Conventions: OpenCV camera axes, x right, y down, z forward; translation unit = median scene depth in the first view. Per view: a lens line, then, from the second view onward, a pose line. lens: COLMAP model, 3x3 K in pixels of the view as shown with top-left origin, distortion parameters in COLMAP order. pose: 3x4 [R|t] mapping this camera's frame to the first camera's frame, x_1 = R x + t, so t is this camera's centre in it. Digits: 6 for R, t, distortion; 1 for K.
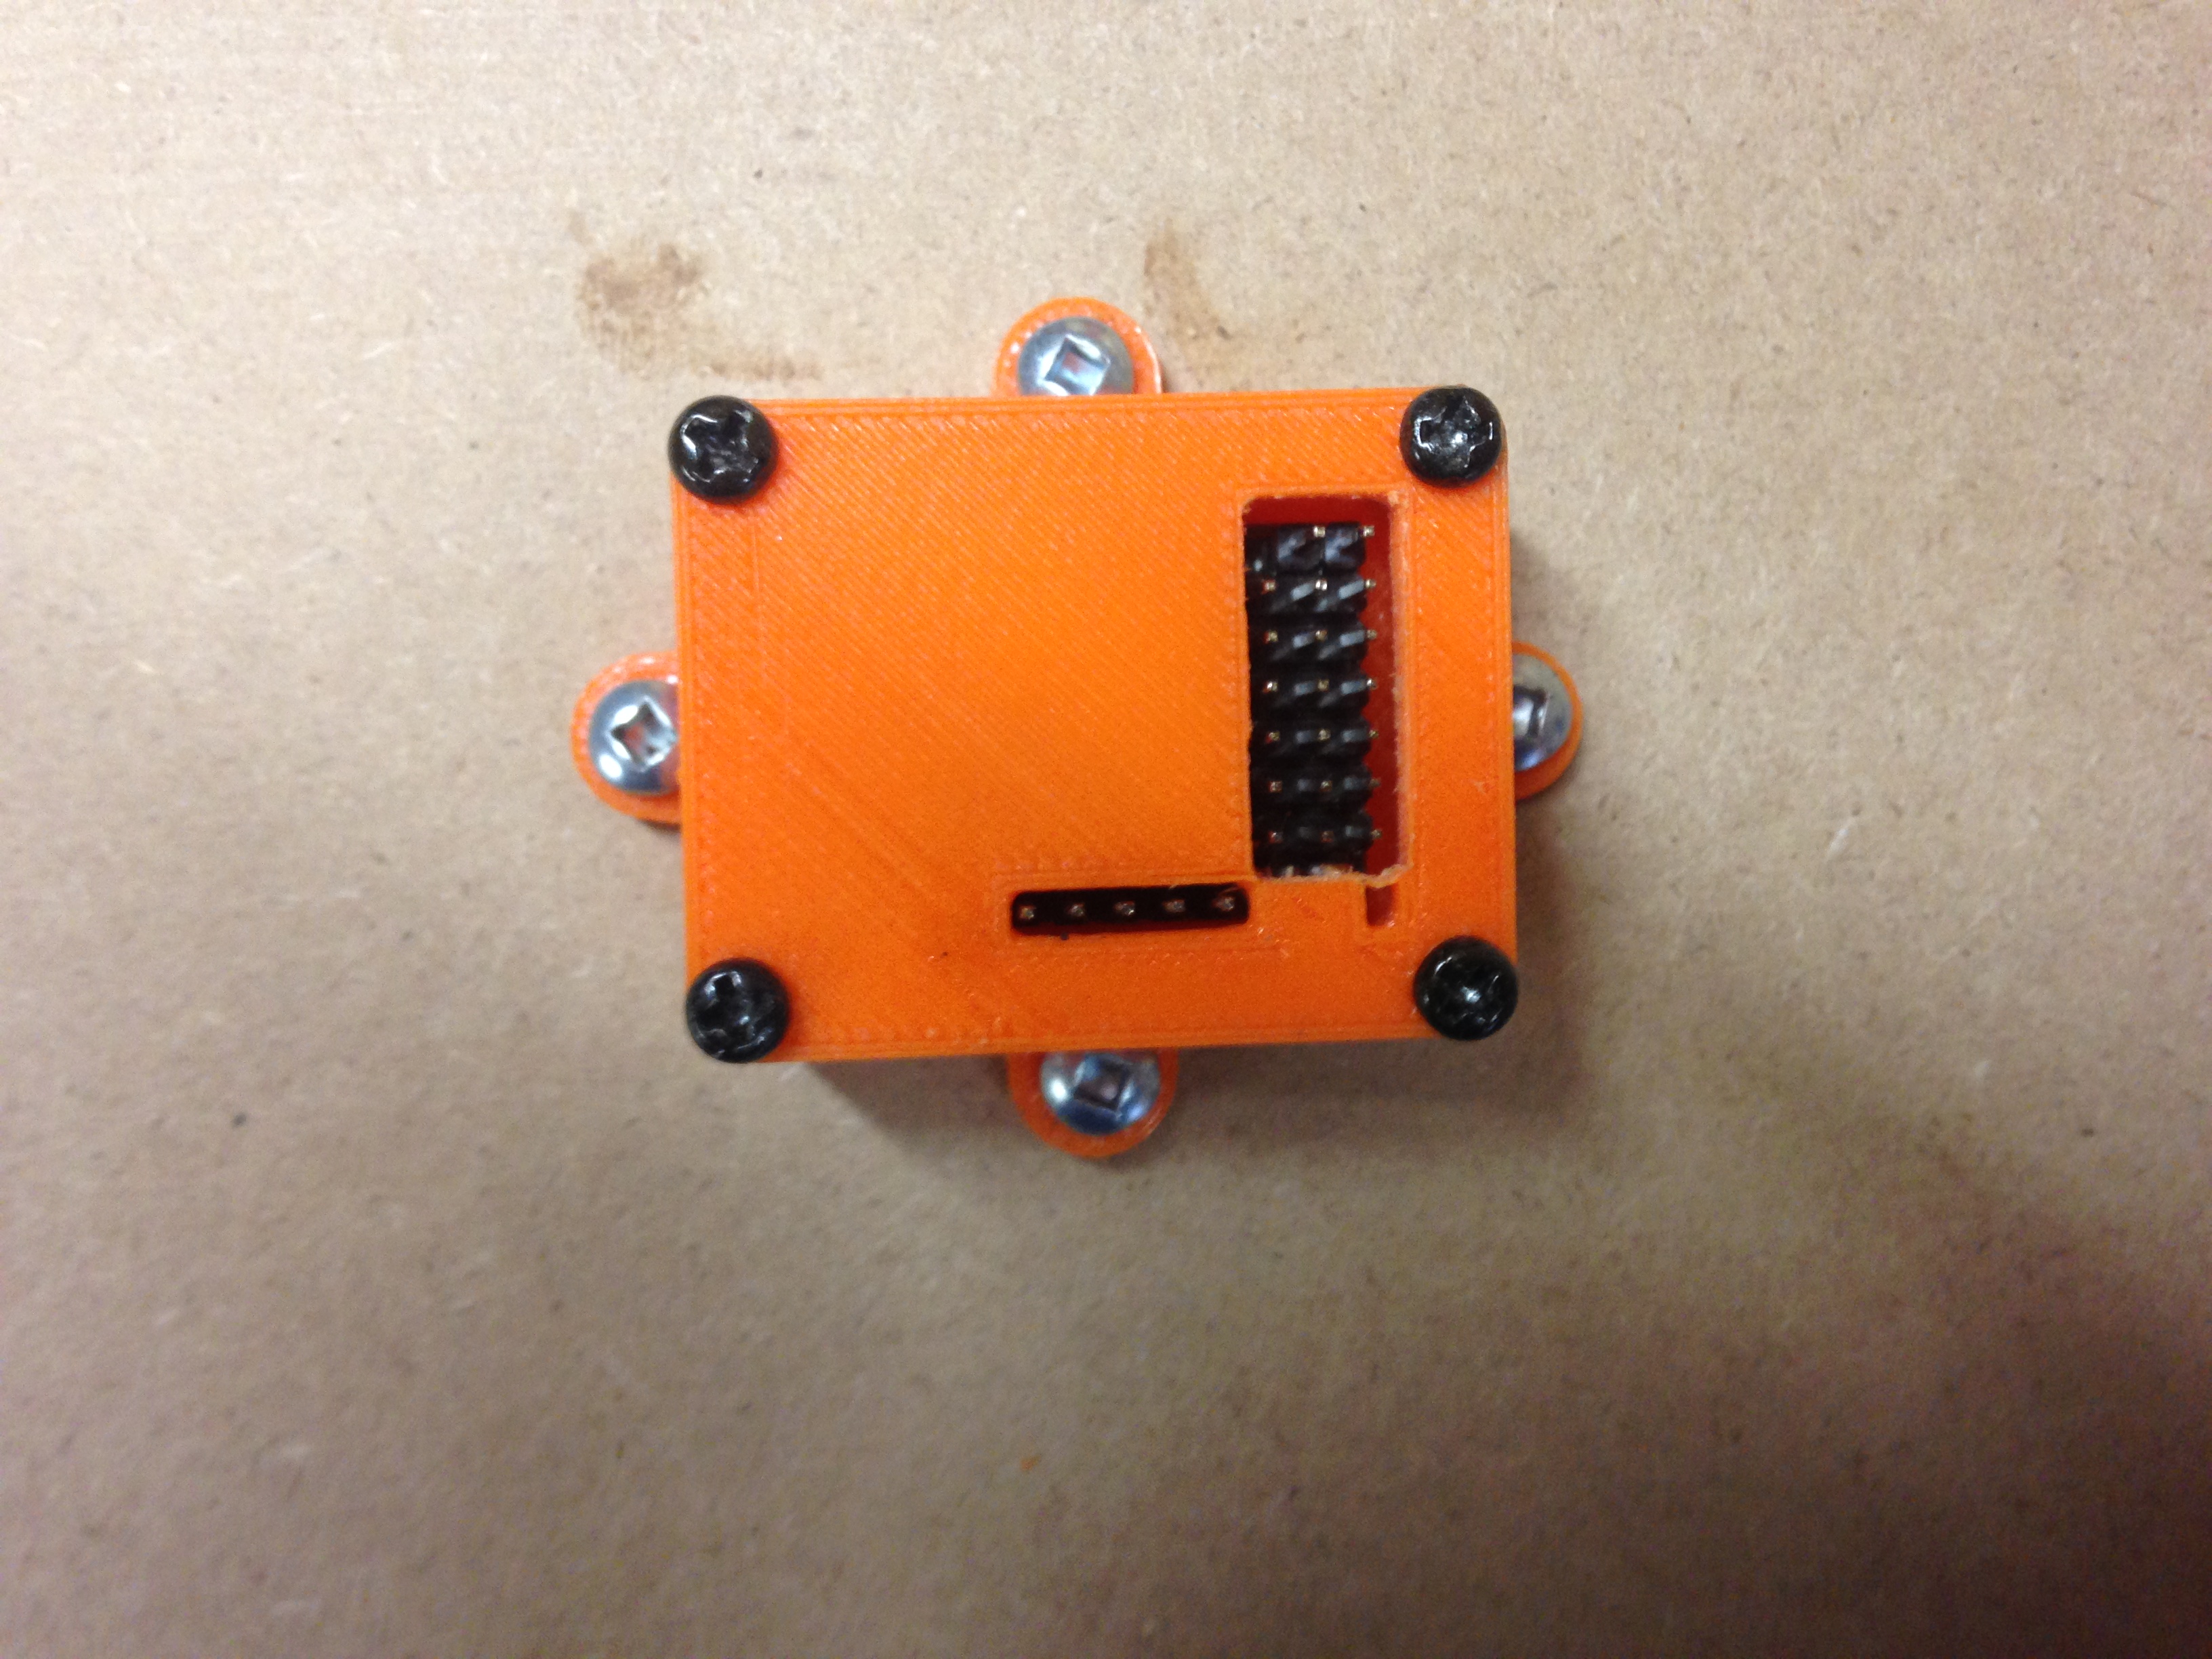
lens RADIAL K [[2116.7, 0, 1060.3], [0, 2116.7, 809.0], [0, 0, 1]] dist [0.128130, 0.000000]
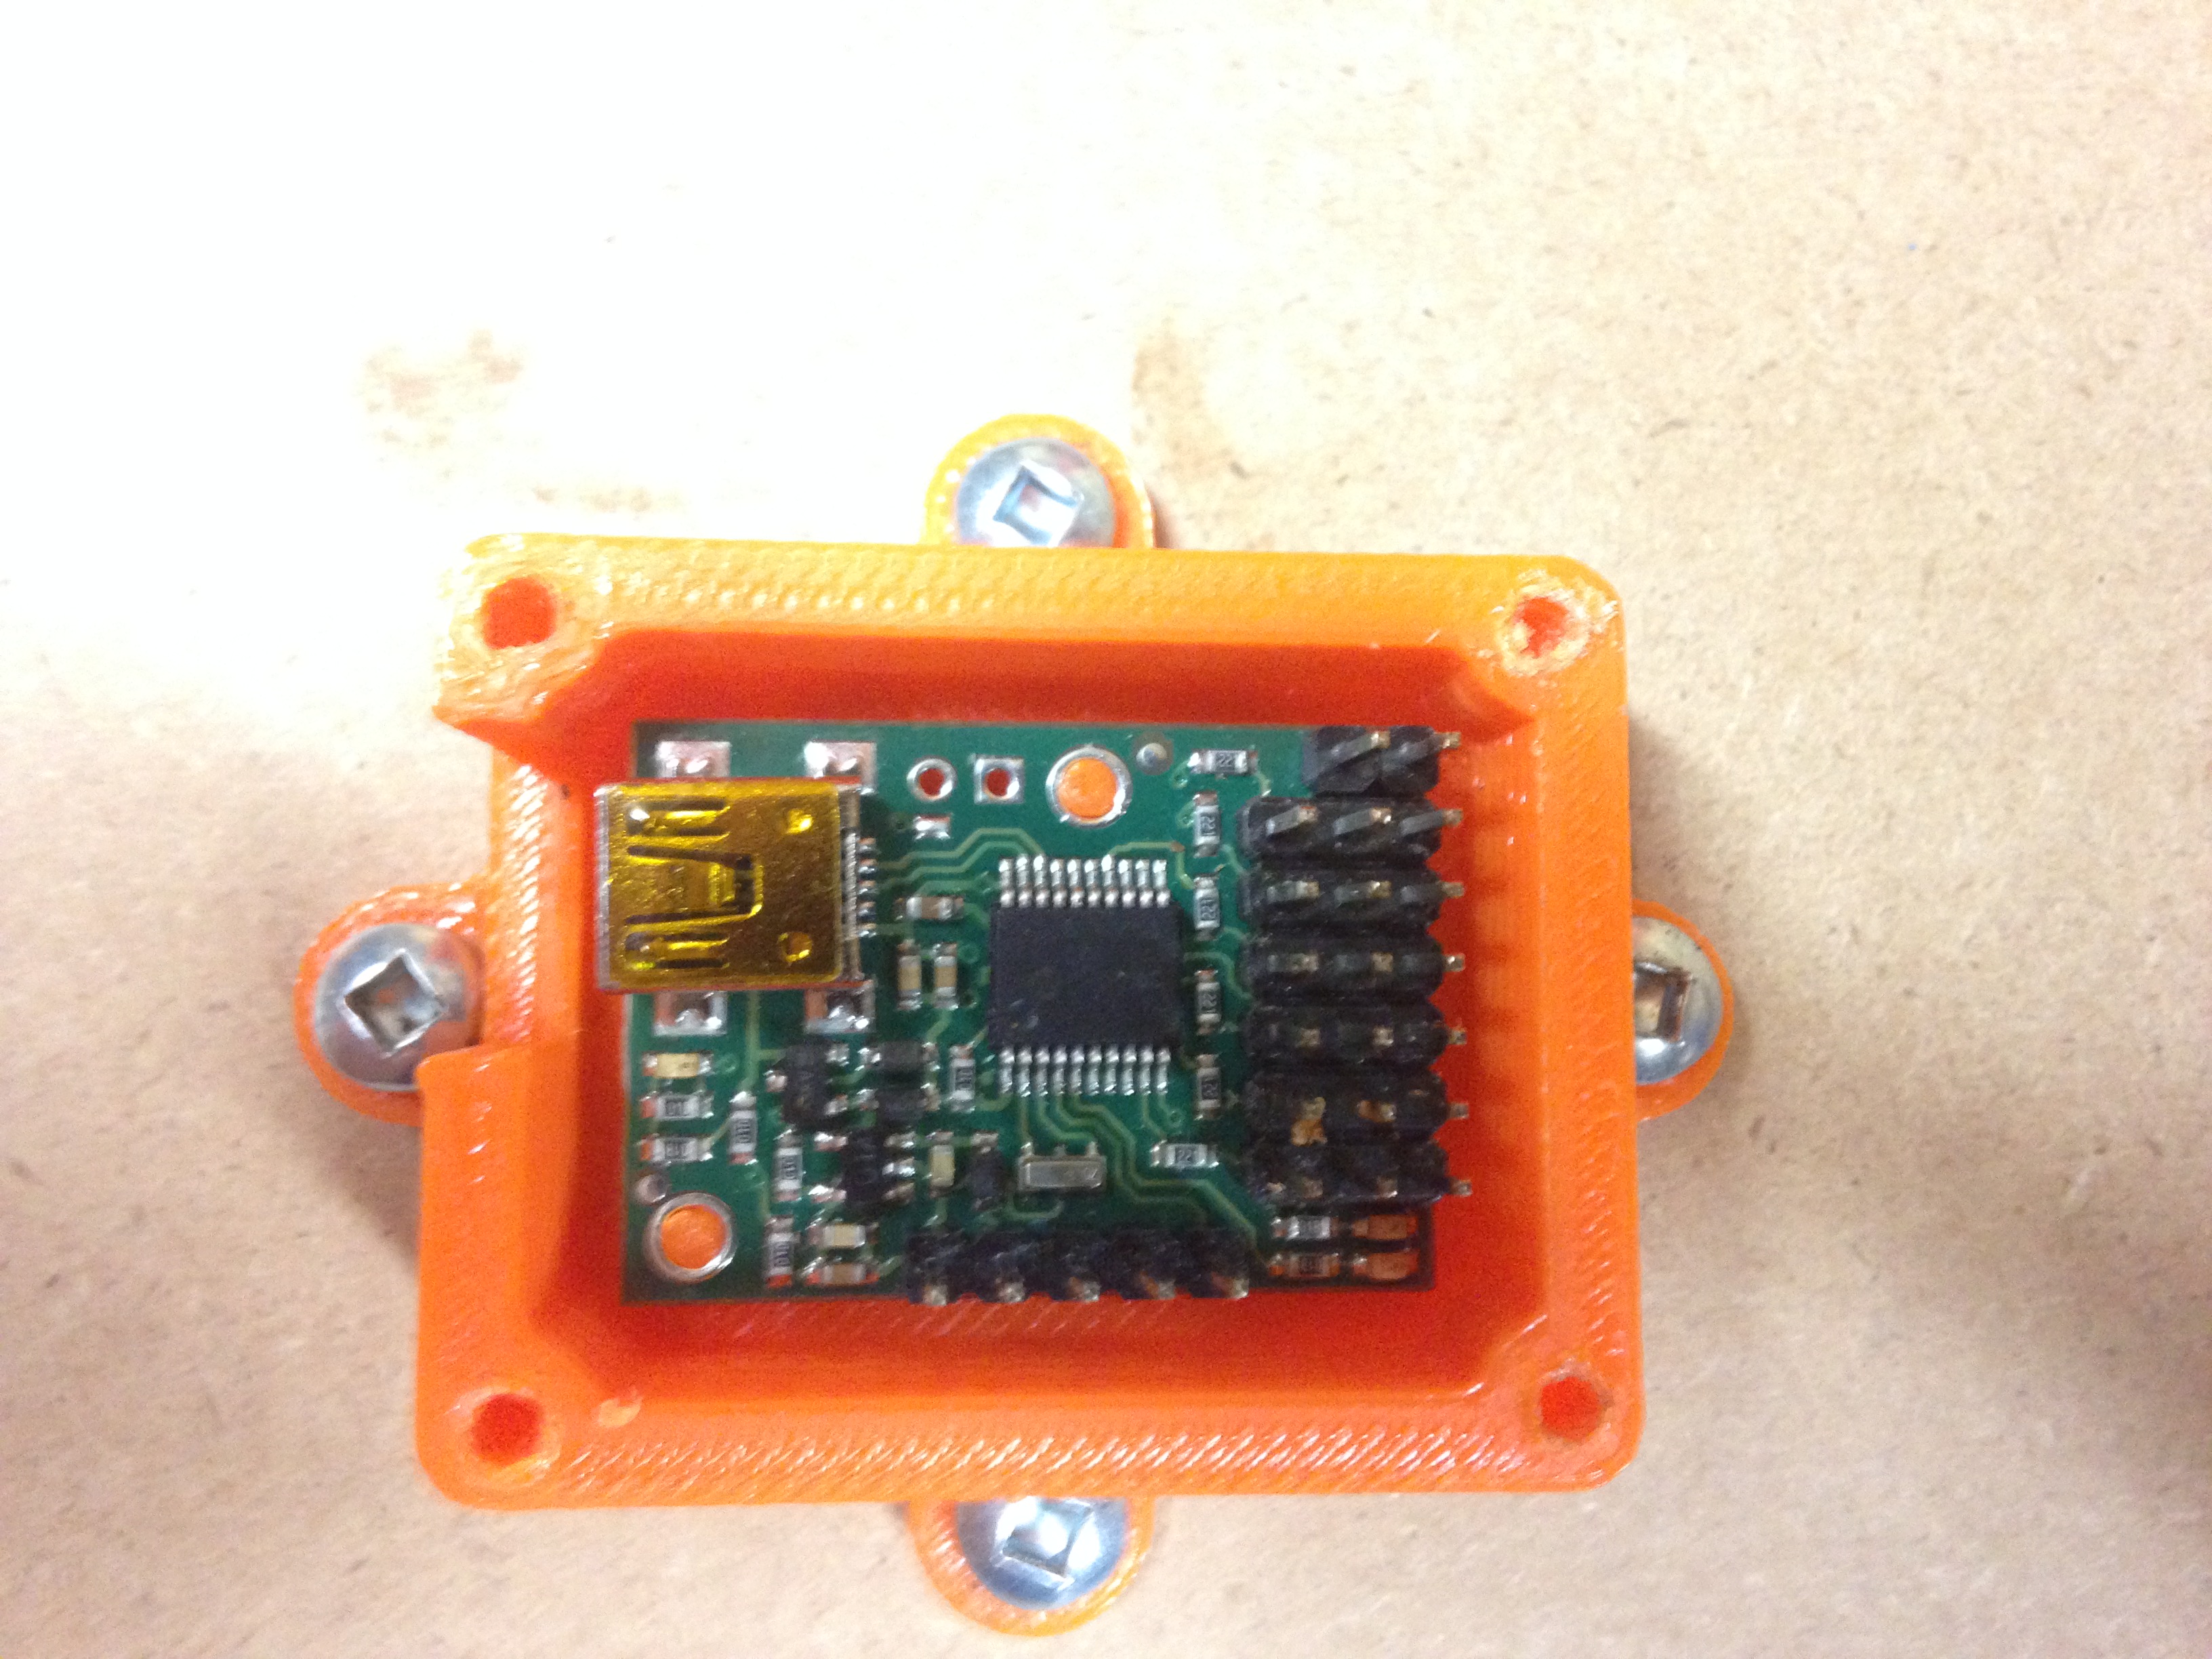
lens RADIAL K [[2116.7, 0, 1062.7], [0, 2116.7, 870.8], [0, 0, 1]] dist [0.128130, 0.000000]
pose [[0.999523, 0.026387, 0.016064, 0.007633], [-0.025119, 0.996898, -0.074585, -0.028990], [-0.017982, 0.074146, 0.997085, 0.275912]]
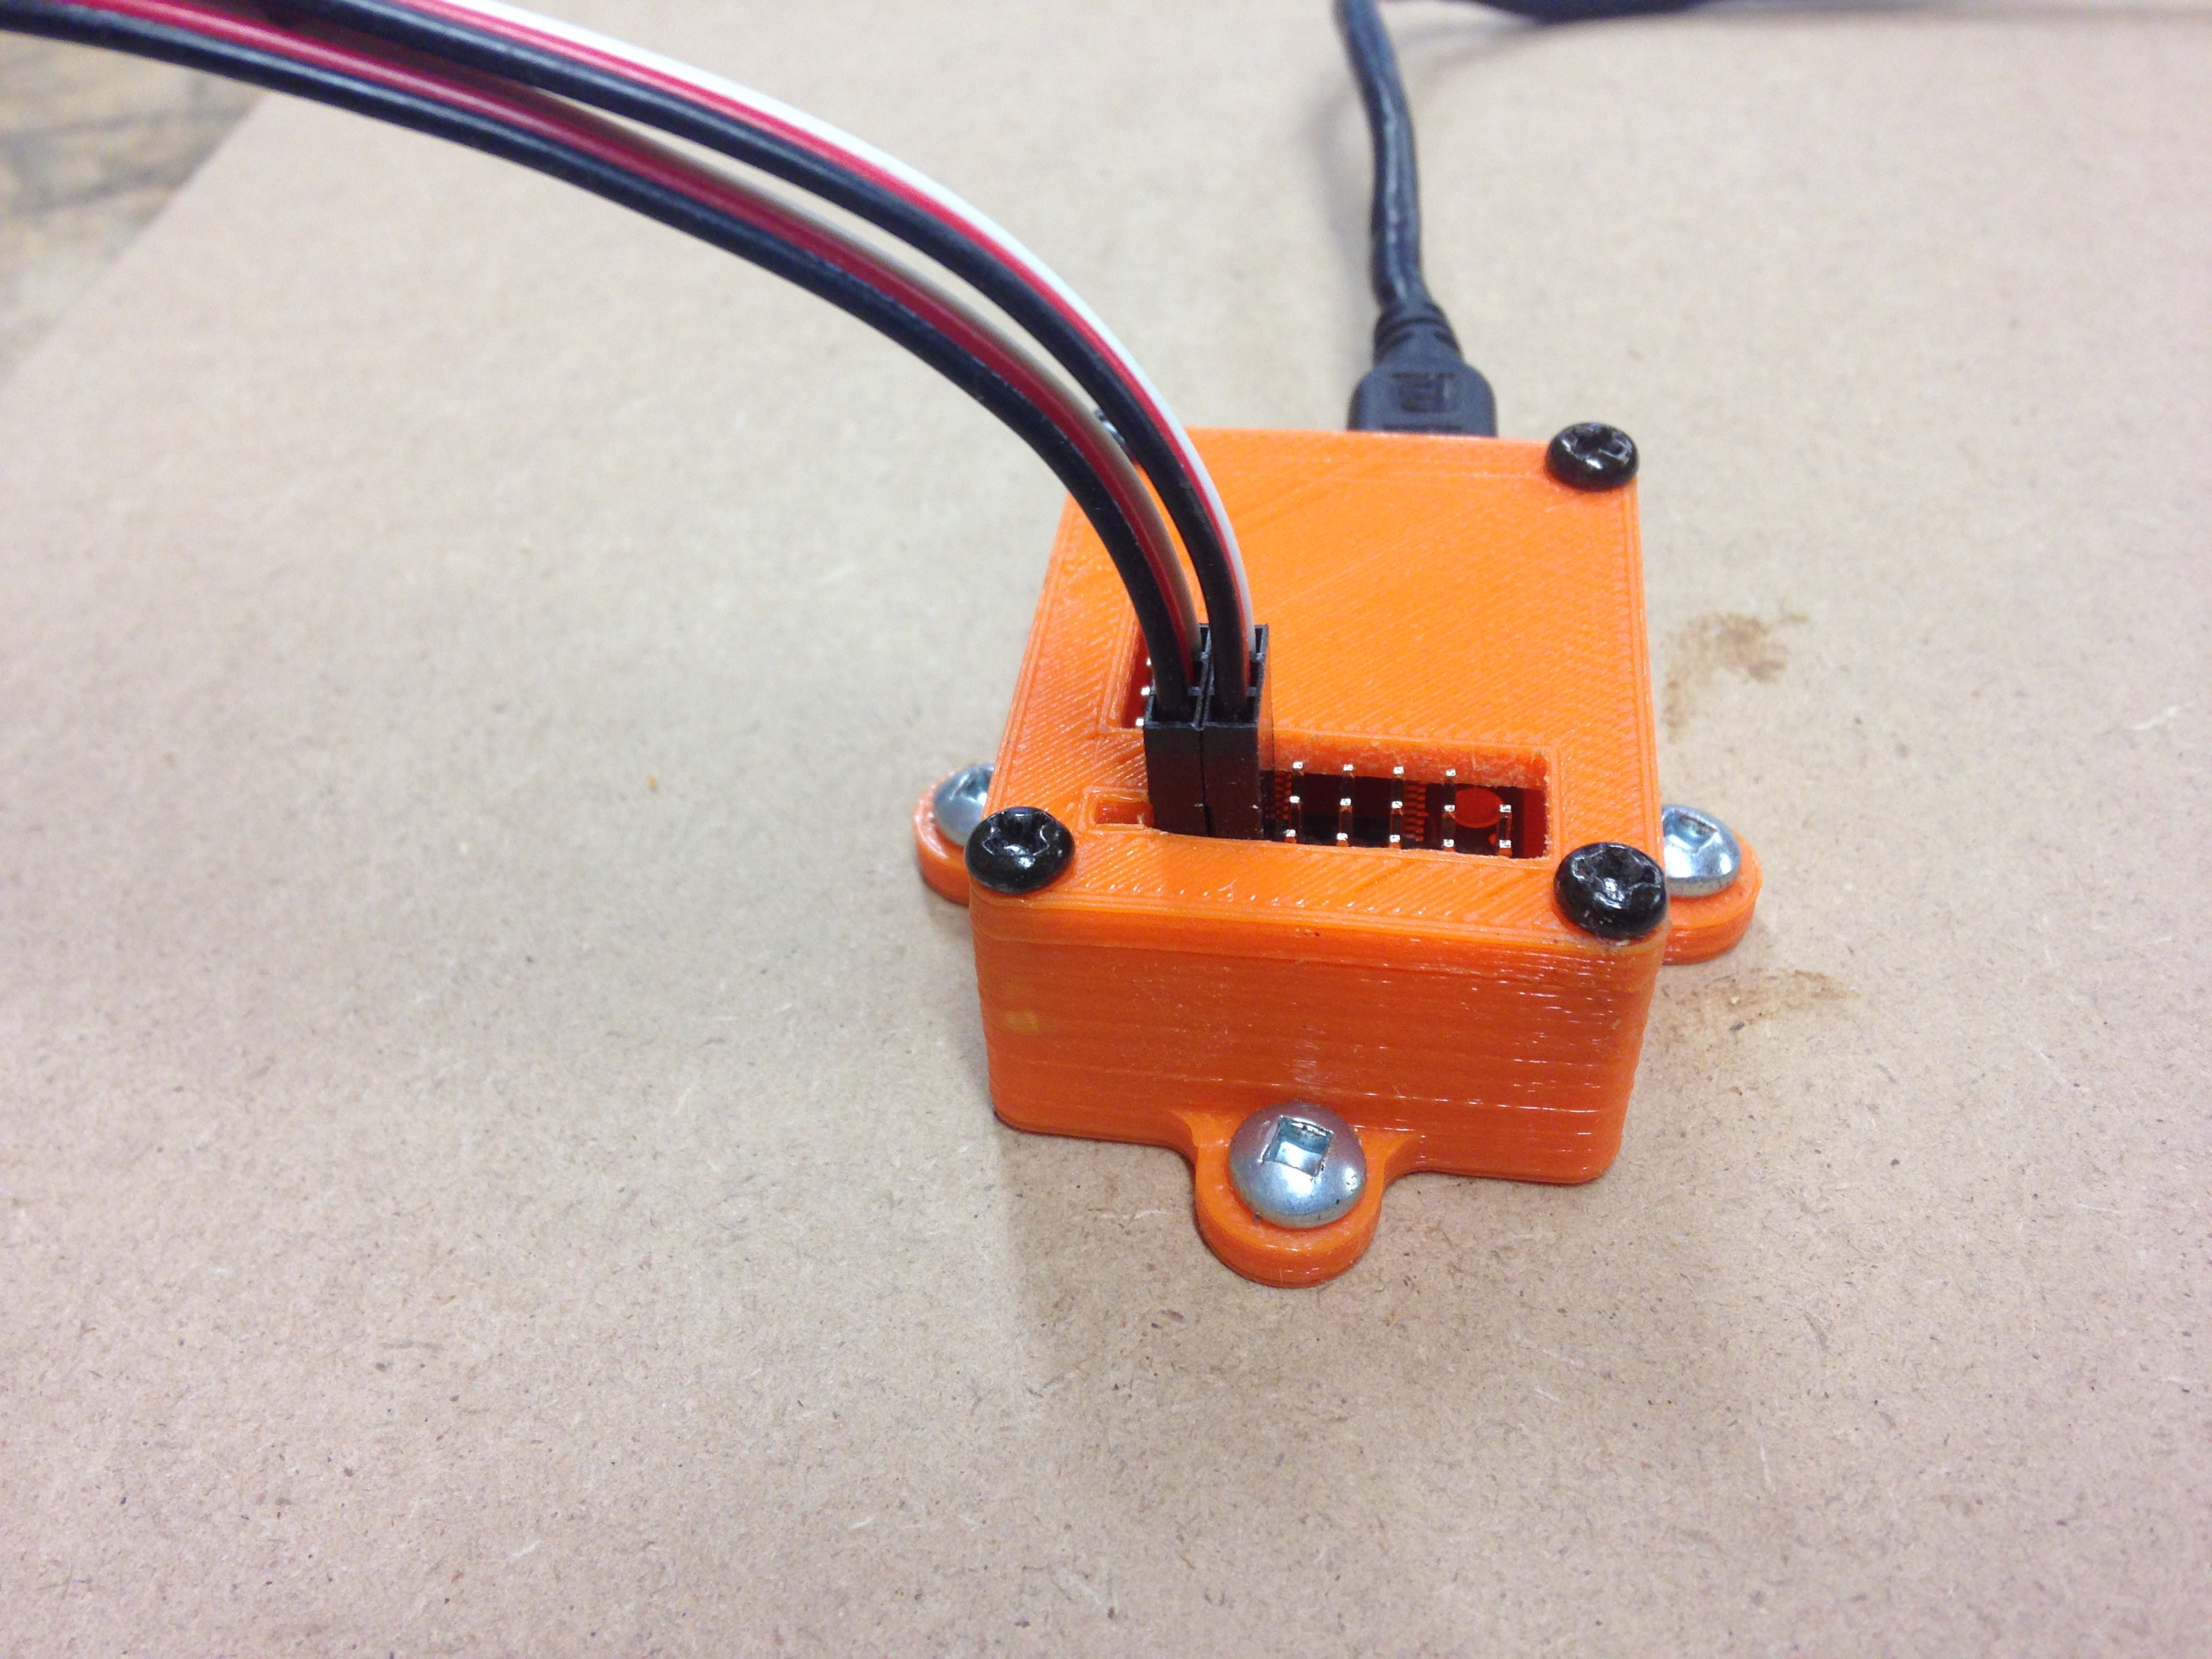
lens RADIAL K [[2116.7, 0, 1110.9], [0, 2116.7, 819.4], [0, 0, 1]] dist [0.128130, 0.000000]
pose [[-0.162932, 0.630941, -0.758529, 0.766386], [-0.986635, -0.102405, 0.126749, -0.064191], [0.002294, 0.769043, 0.639193, 0.335787]]
